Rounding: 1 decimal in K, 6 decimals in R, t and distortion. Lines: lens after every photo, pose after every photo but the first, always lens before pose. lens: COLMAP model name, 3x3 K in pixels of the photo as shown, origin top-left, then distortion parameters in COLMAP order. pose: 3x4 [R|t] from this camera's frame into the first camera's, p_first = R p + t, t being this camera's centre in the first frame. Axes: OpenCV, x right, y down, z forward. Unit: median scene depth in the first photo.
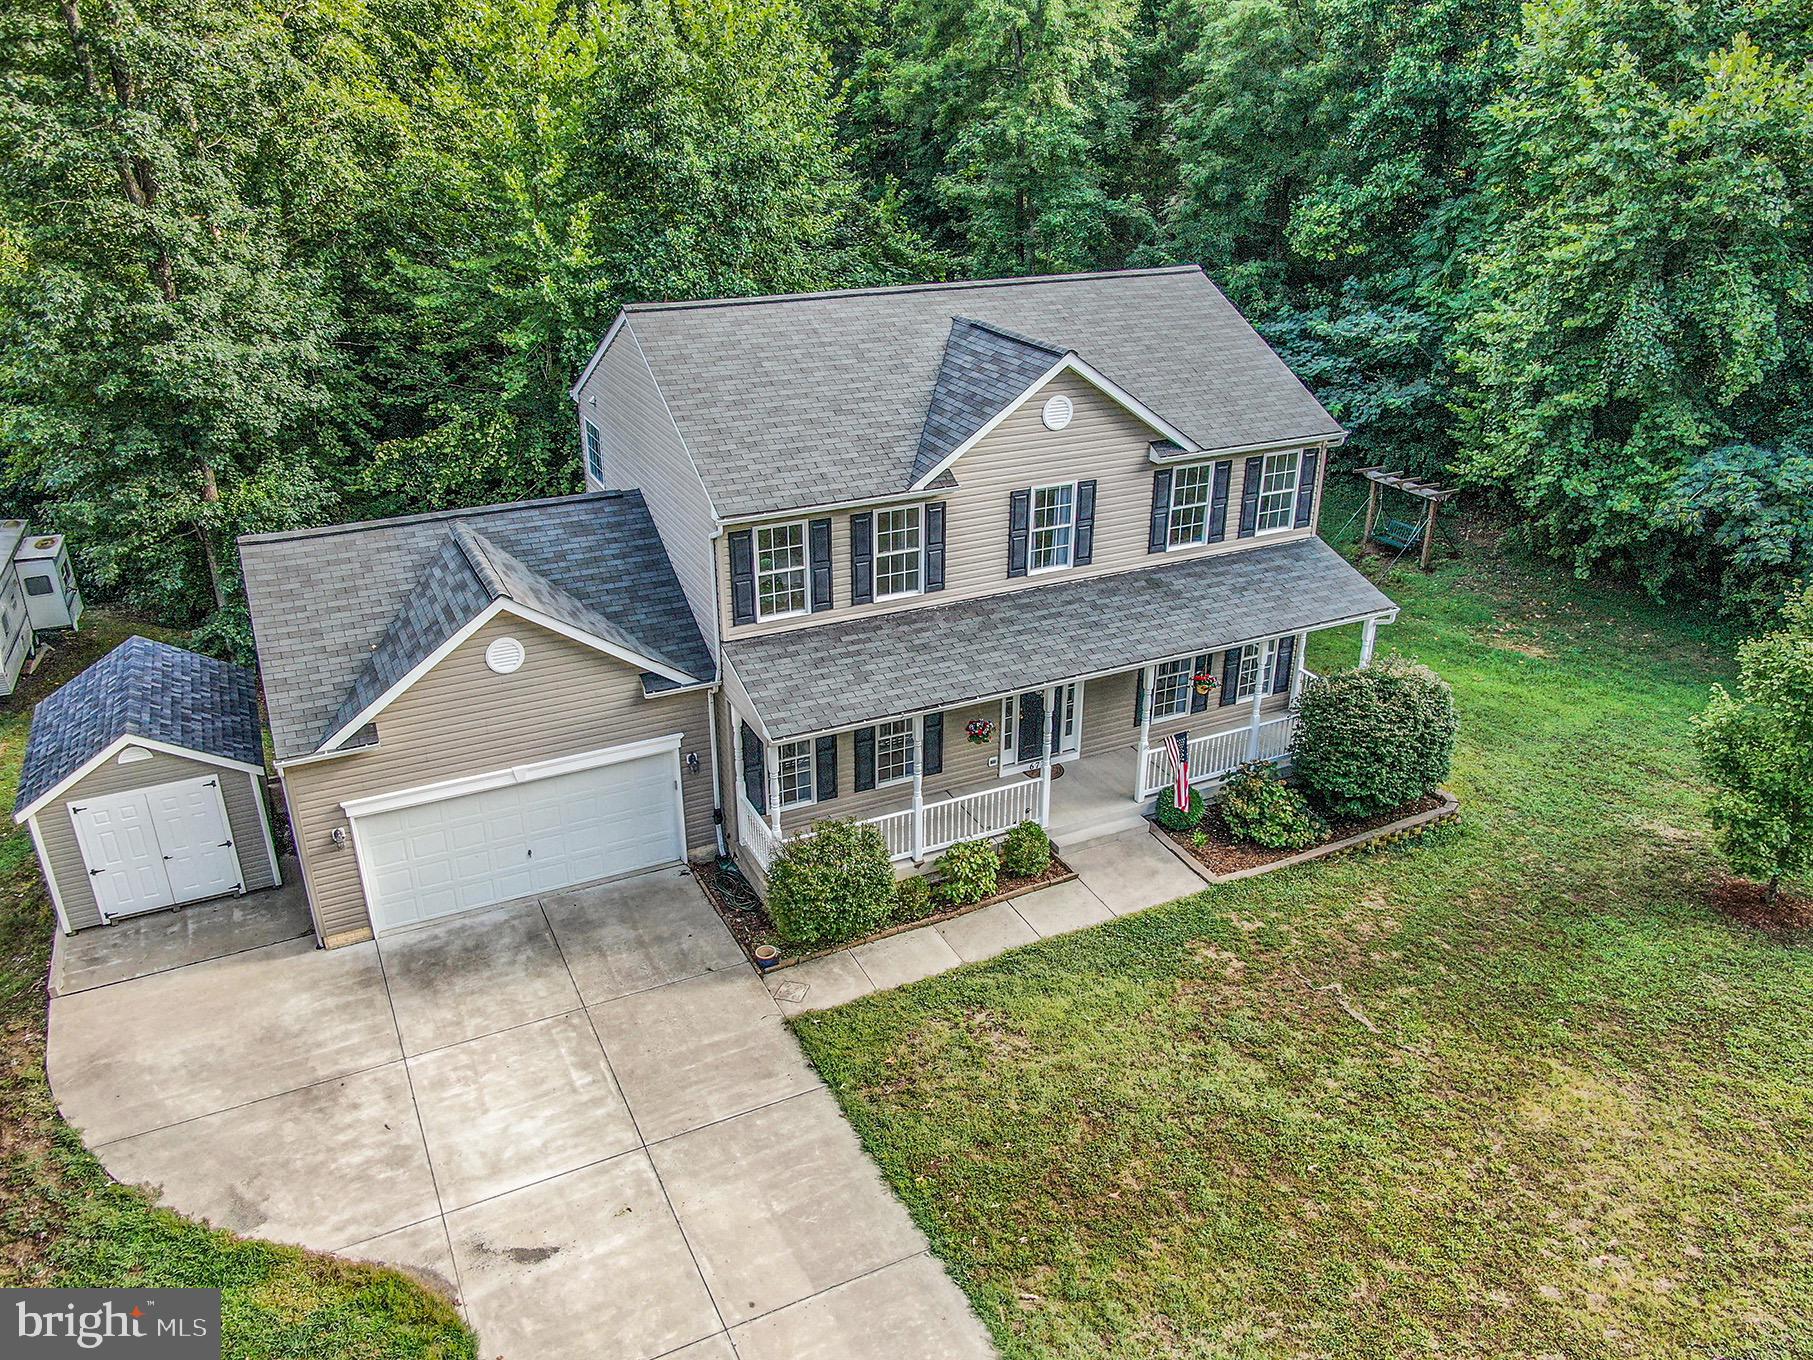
lens RADIAL K [[1335.9, 0, 906.8], [0, 1335.9, 680.5], [0, 0, 1]] dist [-0.019673, 0.009108]
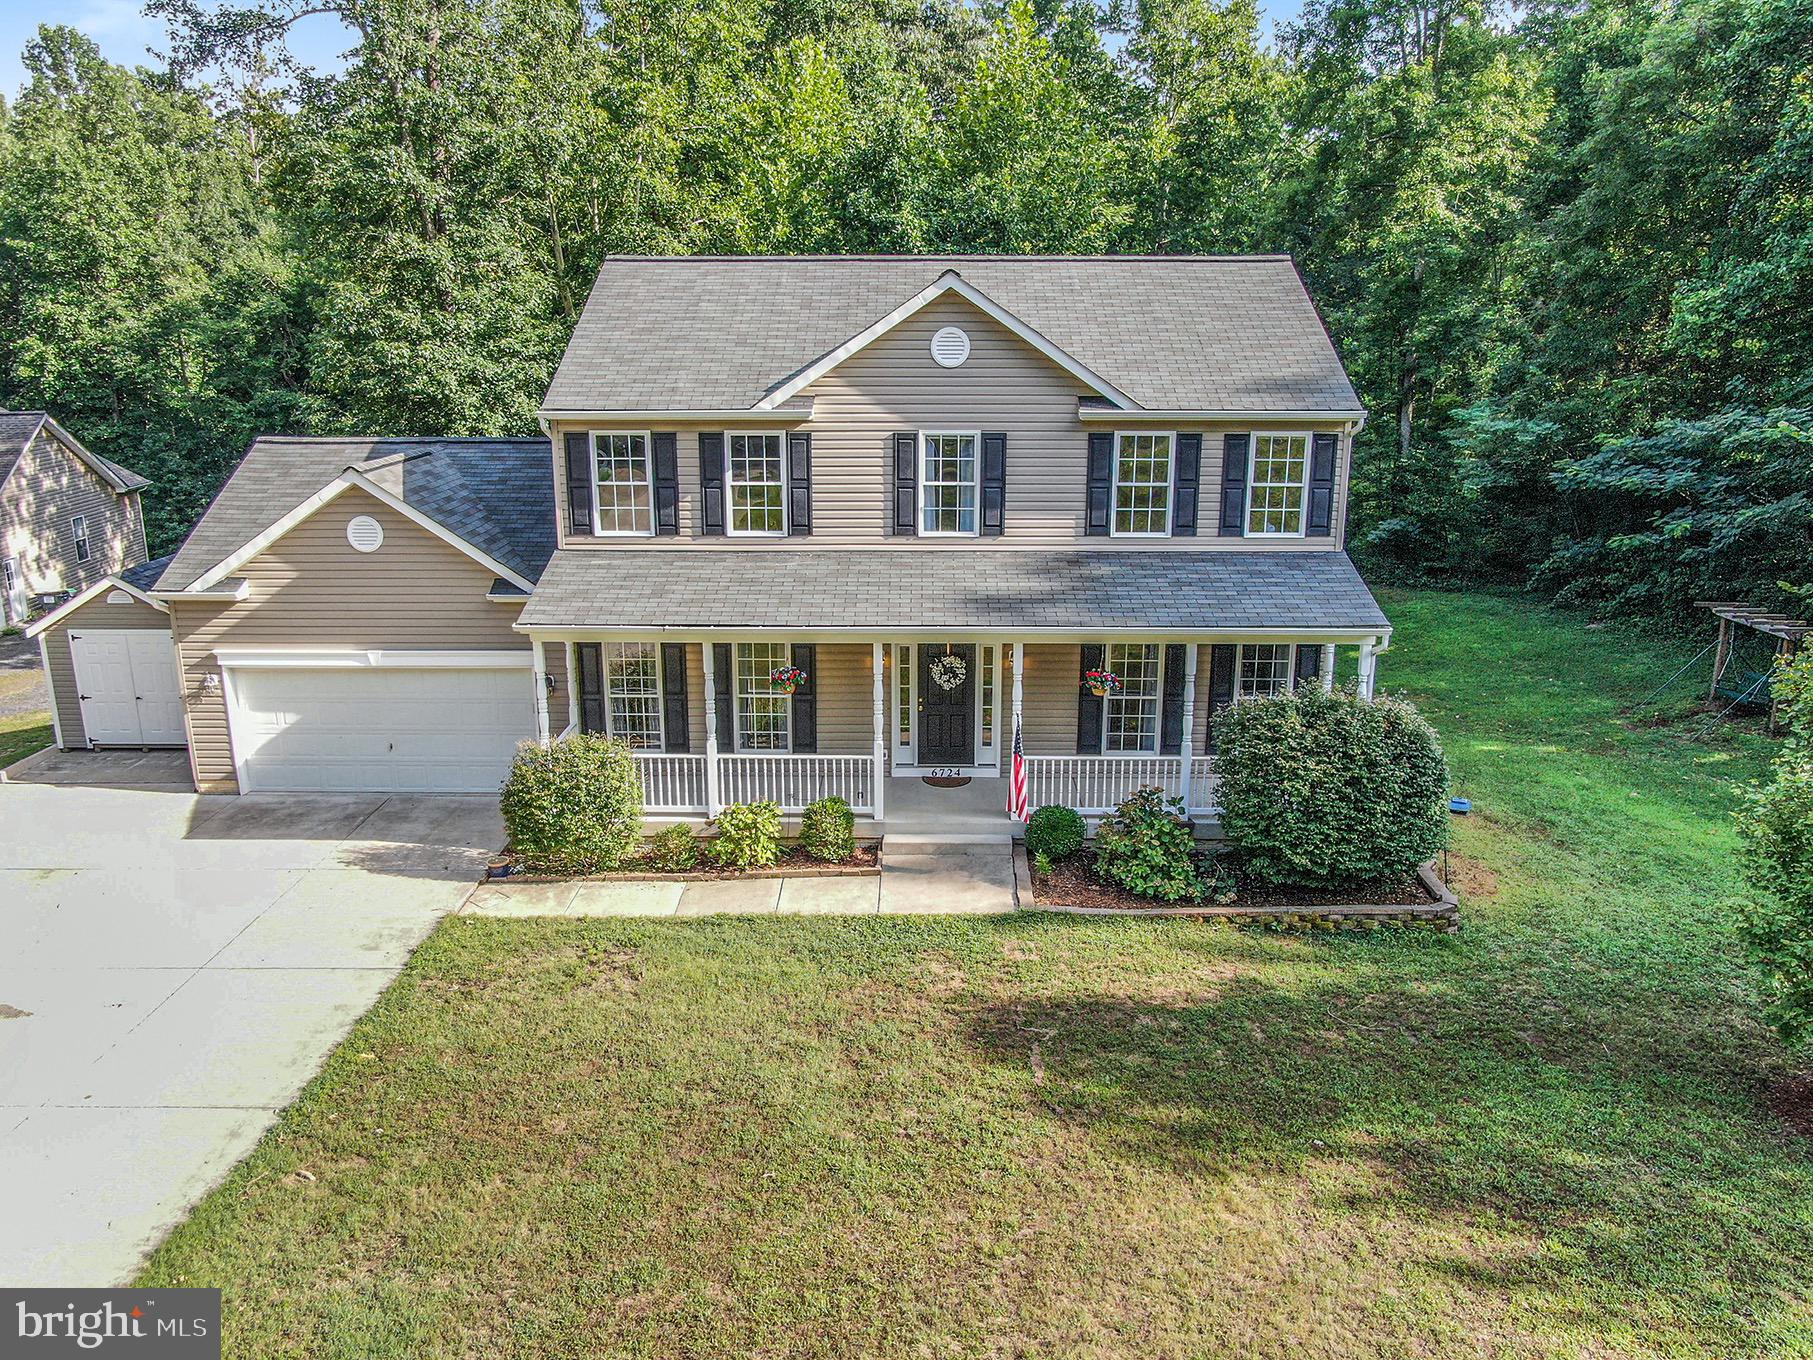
lens RADIAL K [[1335.9, 0, 908.2], [0, 1335.9, 678.5], [0, 0, 1]] dist [-0.019673, 0.009108]
pose [[0.893007, 0.113410, -0.435519, 0.482800], [-0.186645, 0.973908, -0.129097, 0.129130], [0.409515, 0.196573, 0.890874, 0.231779]]
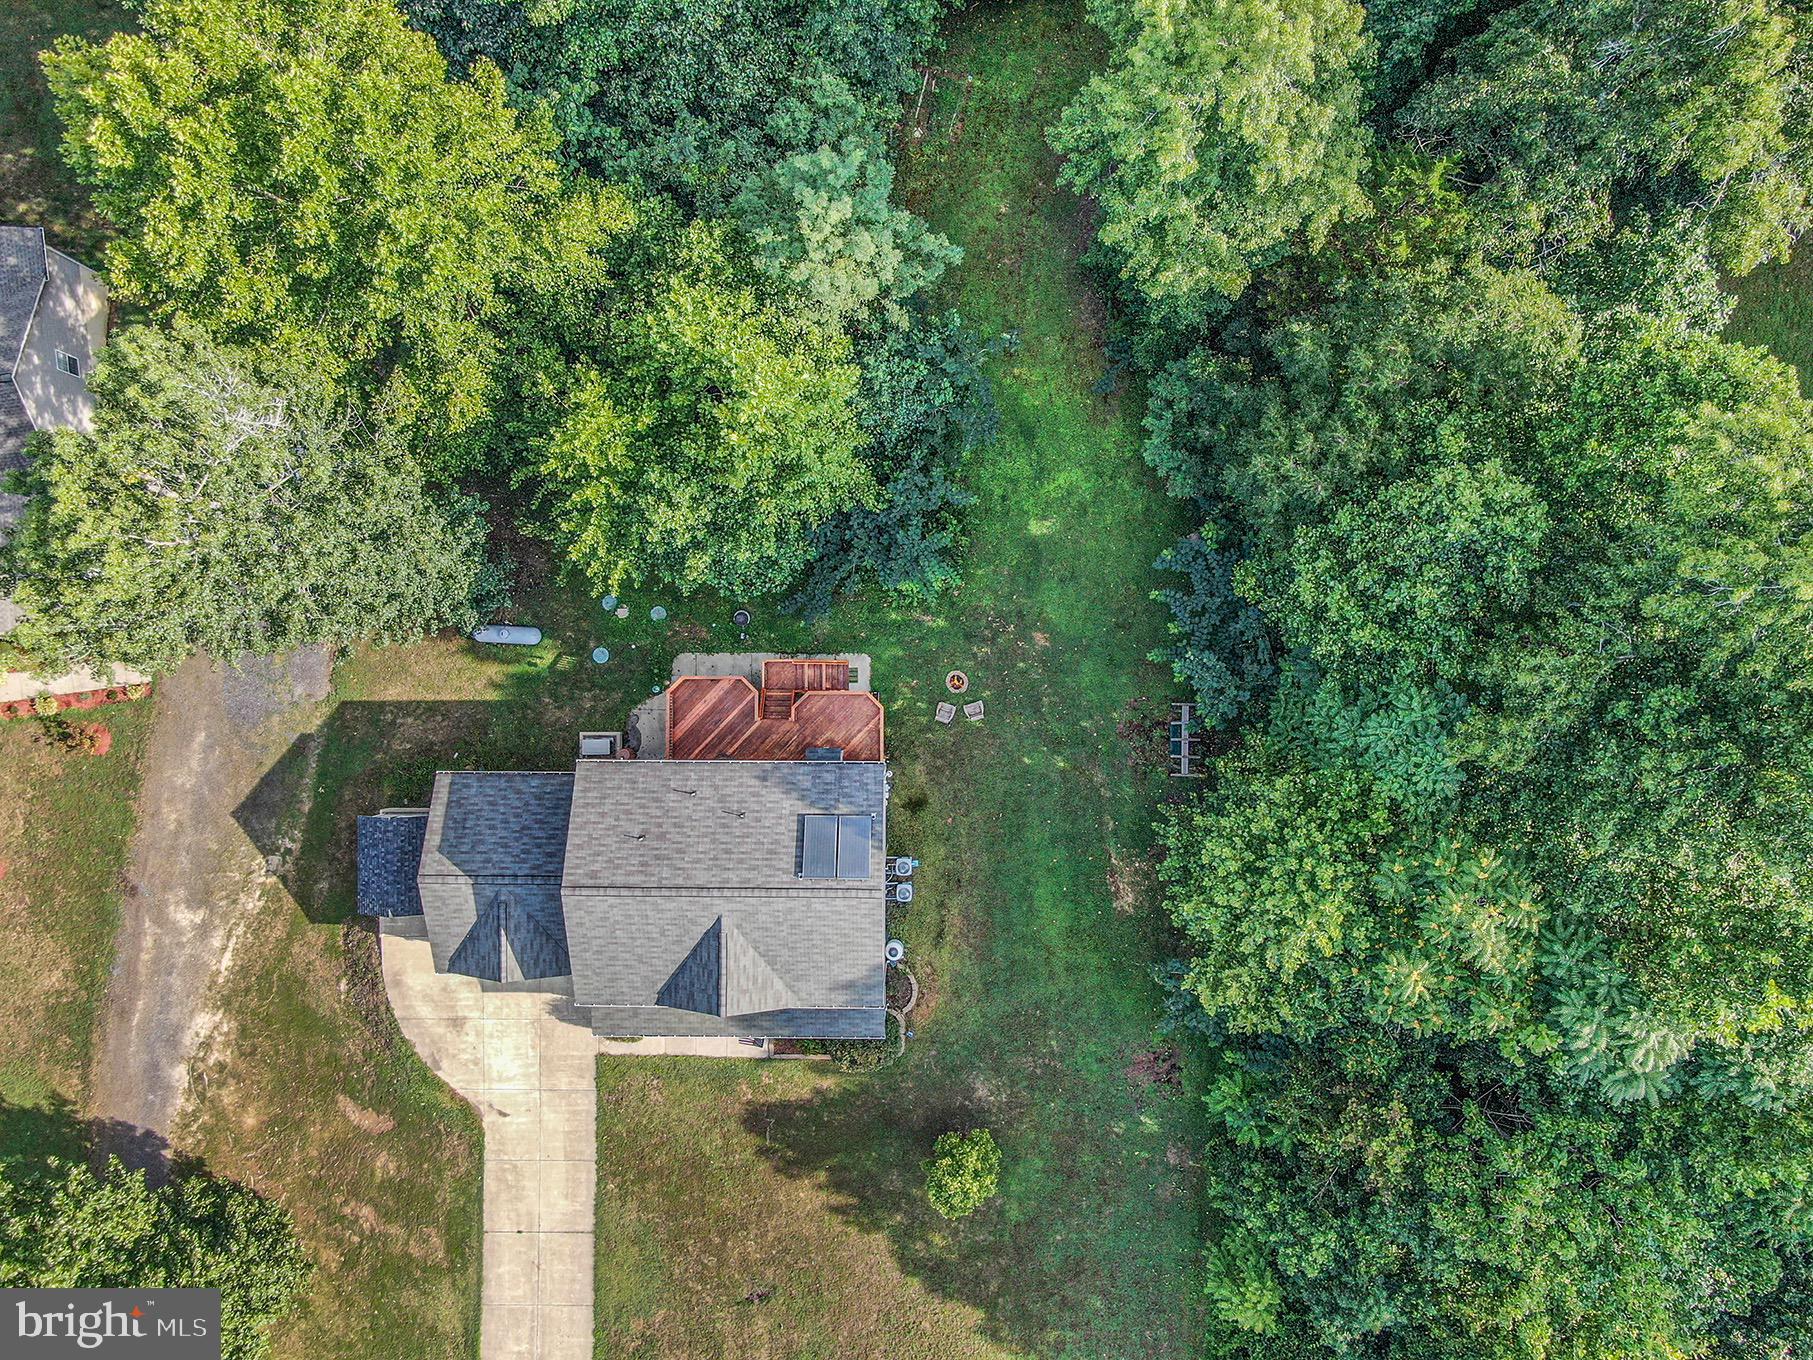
lens RADIAL K [[1335.9, 0, 907.8], [0, 1335.9, 678.1], [0, 0, 1]] dist [-0.019673, 0.009108]
pose [[0.896838, 0.442111, -0.014853, 0.176771], [-0.178559, 0.392524, 0.902242, -2.479430], [0.404721, -0.806513, 0.430973, 0.558727]]
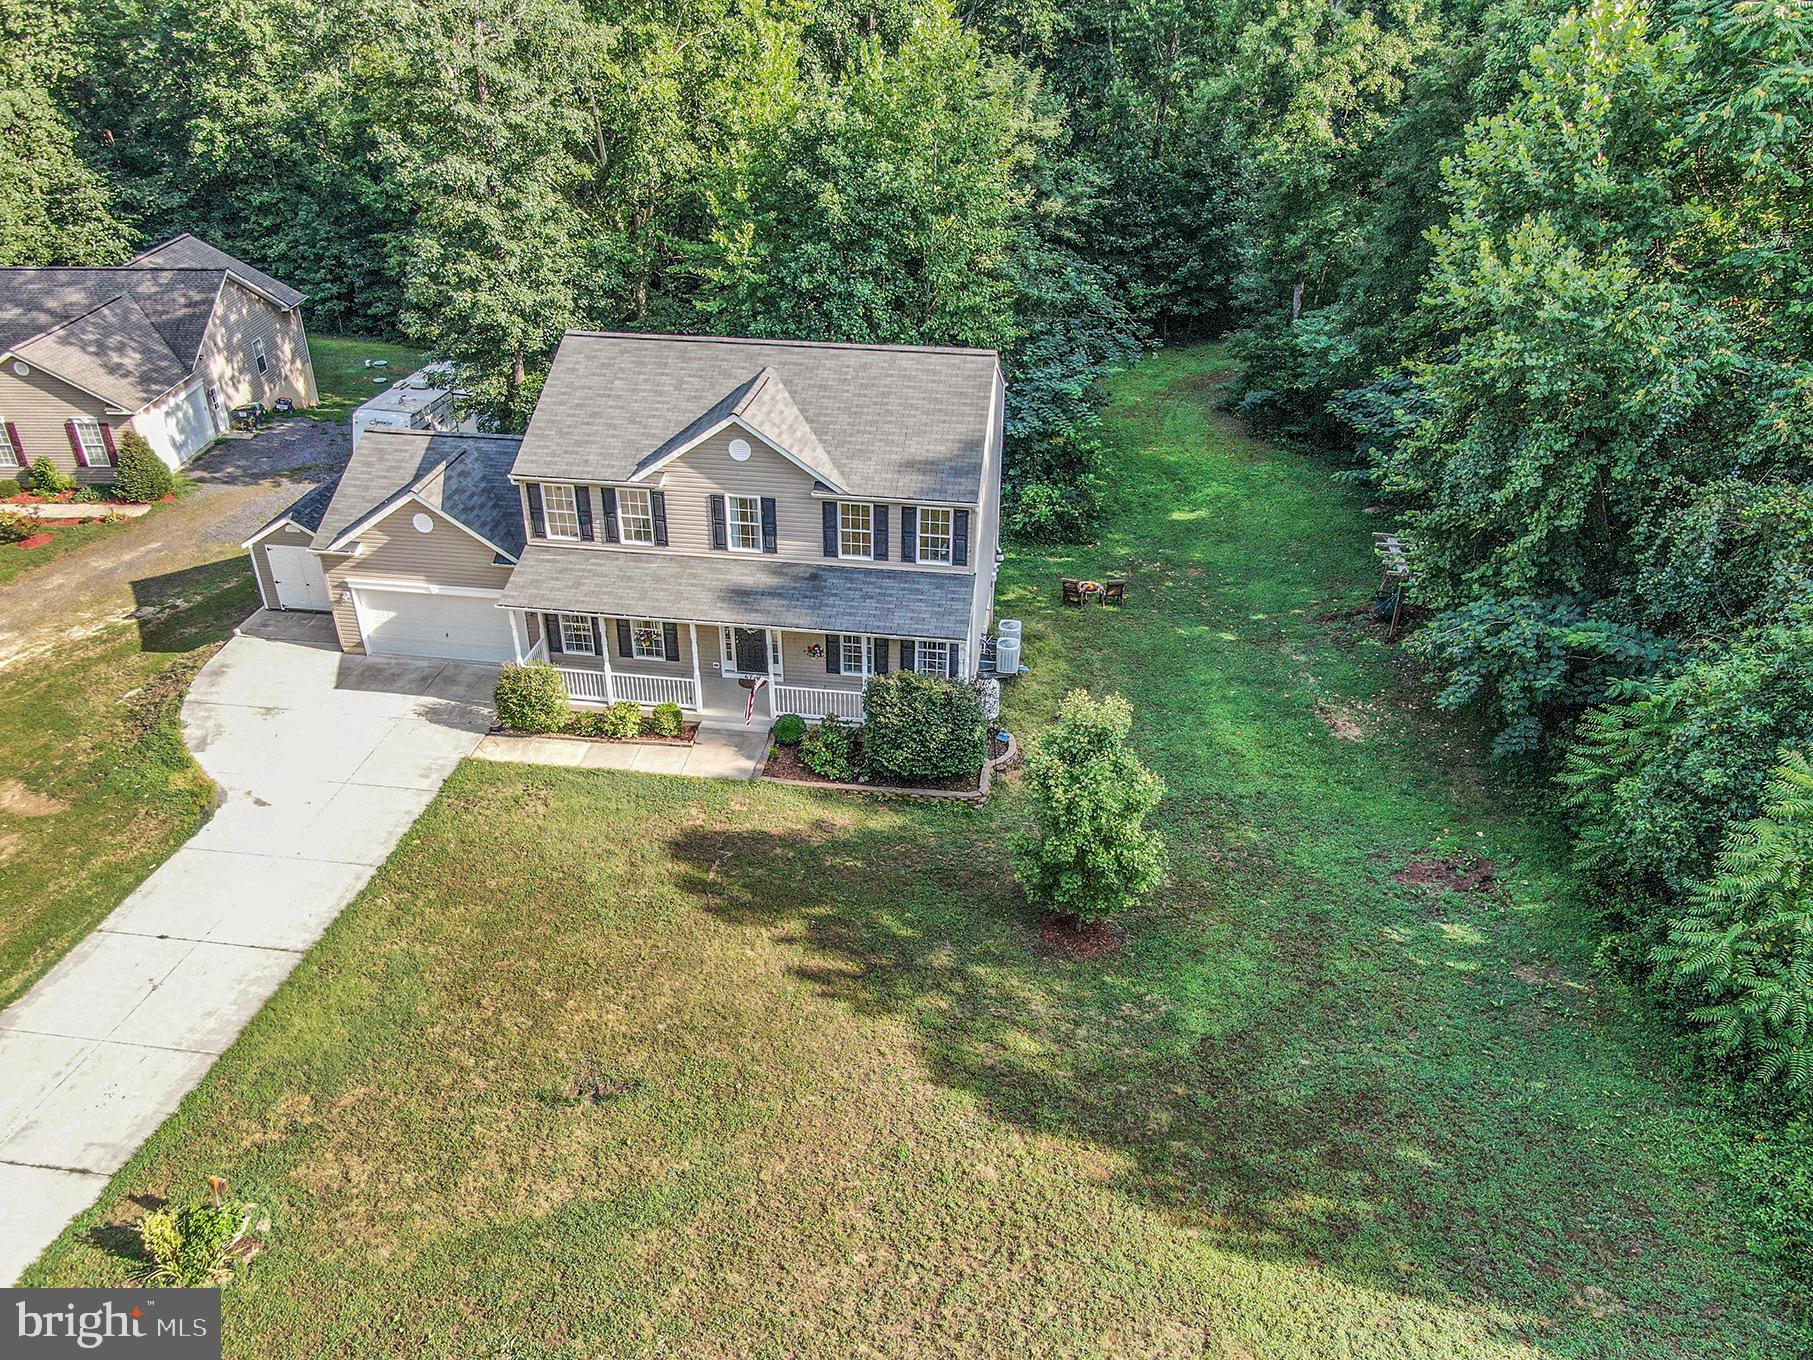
lens RADIAL K [[1335.9, 0, 903.9], [0, 1335.9, 681.3], [0, 0, 1]] dist [-0.019673, 0.009108]
pose [[0.827328, 0.289210, -0.481546, 1.034306], [-0.238612, 0.957025, 0.164825, -0.235716], [0.508521, -0.021461, 0.860782, -0.205586]]
